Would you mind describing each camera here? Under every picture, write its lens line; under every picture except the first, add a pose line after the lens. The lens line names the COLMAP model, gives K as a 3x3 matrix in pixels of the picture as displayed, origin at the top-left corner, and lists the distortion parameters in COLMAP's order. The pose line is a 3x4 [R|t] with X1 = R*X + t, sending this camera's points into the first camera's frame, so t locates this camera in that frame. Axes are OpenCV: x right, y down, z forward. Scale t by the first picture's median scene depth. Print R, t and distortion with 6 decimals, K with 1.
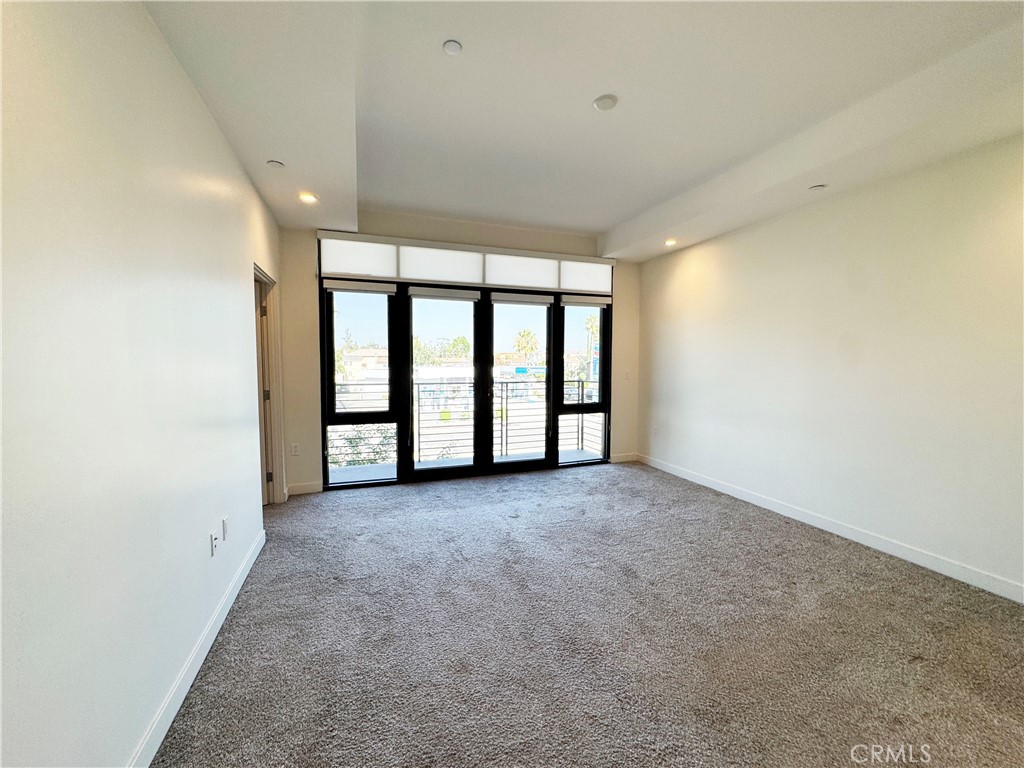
lens RADIAL K [[411.3, 0, 513.2], [0, 411.3, 383.5], [0, 0, 1]] dist [-0.003632, -0.000342]
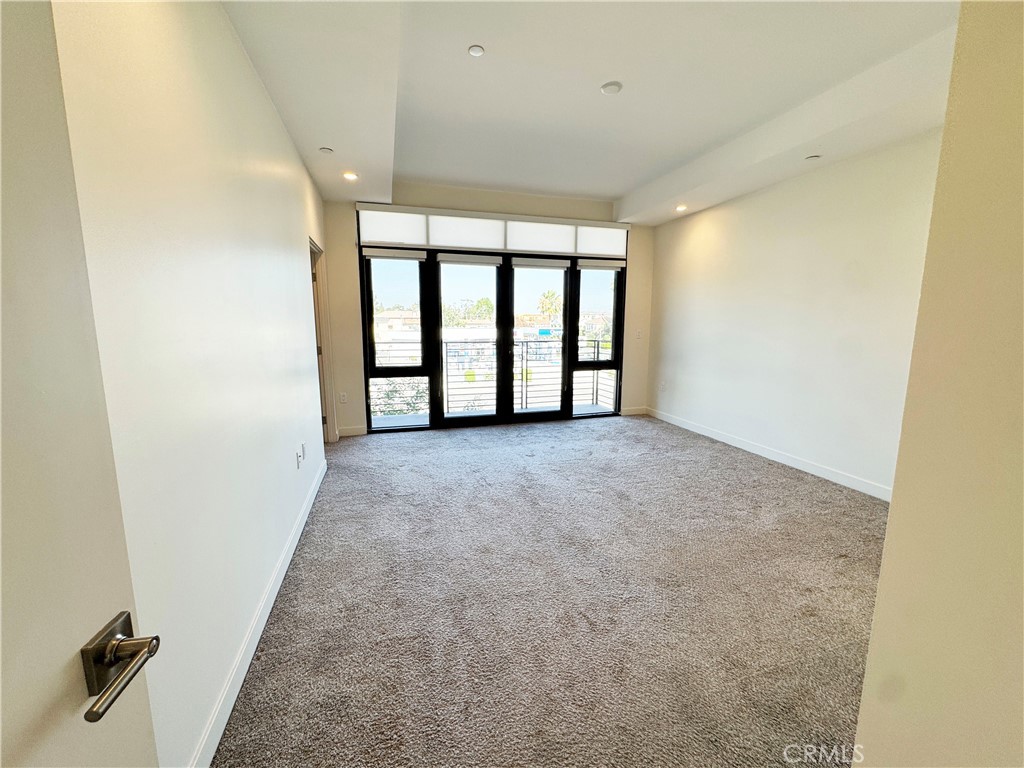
lens RADIAL K [[411.3, 0, 510.5], [0, 411.3, 384.5], [0, 0, 1]] dist [-0.003632, -0.000342]
pose [[0.997921, 0.009499, -0.063747, 0.018769], [-0.003471, 0.995565, 0.094012, 0.013351], [0.064357, -0.093596, 0.993528, -0.143743]]
